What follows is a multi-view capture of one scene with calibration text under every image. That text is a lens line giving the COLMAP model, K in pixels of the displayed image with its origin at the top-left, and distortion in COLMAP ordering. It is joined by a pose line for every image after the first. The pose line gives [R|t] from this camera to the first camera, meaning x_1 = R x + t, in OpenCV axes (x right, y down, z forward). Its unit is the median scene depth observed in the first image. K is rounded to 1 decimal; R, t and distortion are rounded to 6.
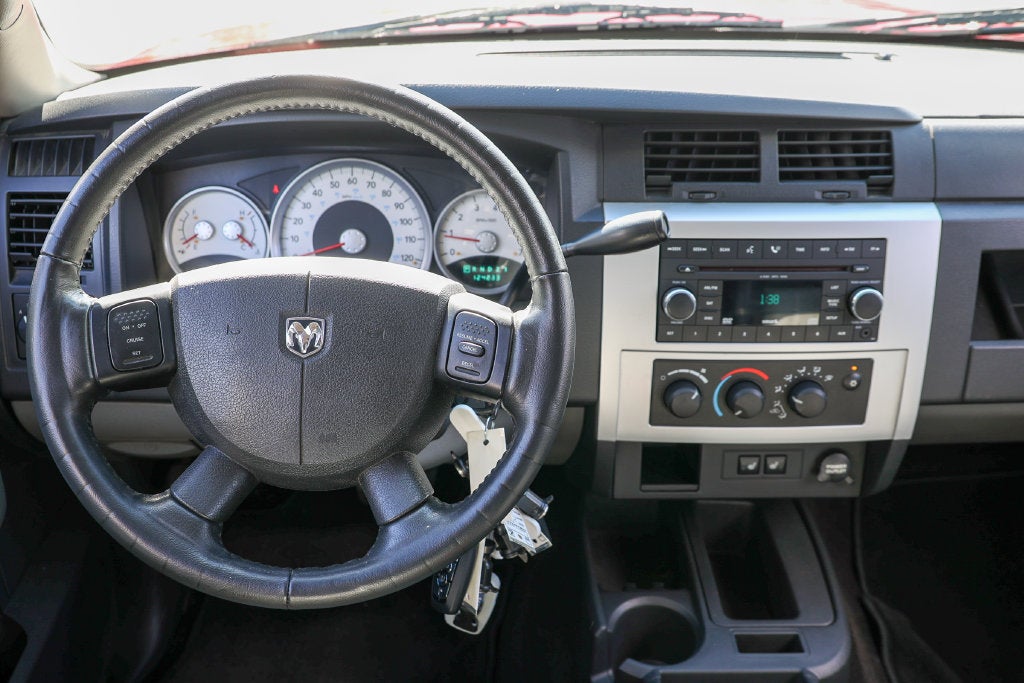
lens RADIAL K [[1121.5, 0, 512.0], [0, 1121.5, 341.5], [0, 0, 1]] dist [0.066162, 0.030873]
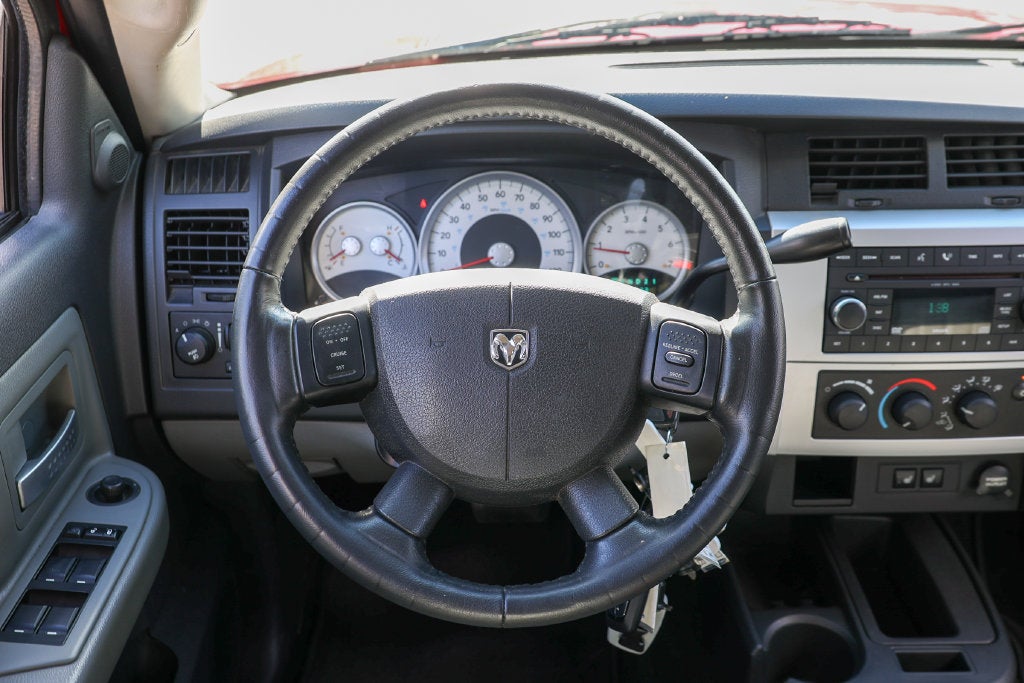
lens RADIAL K [[1121.5, 0, 512.0], [0, 1121.5, 341.5], [0, 0, 1]] dist [0.066162, 0.030873]
pose [[0.999932, -0.011639, -0.000737, -0.142529], [0.011622, 0.999743, -0.019465, 0.006660], [0.000964, 0.019455, 0.999810, 0.015902]]
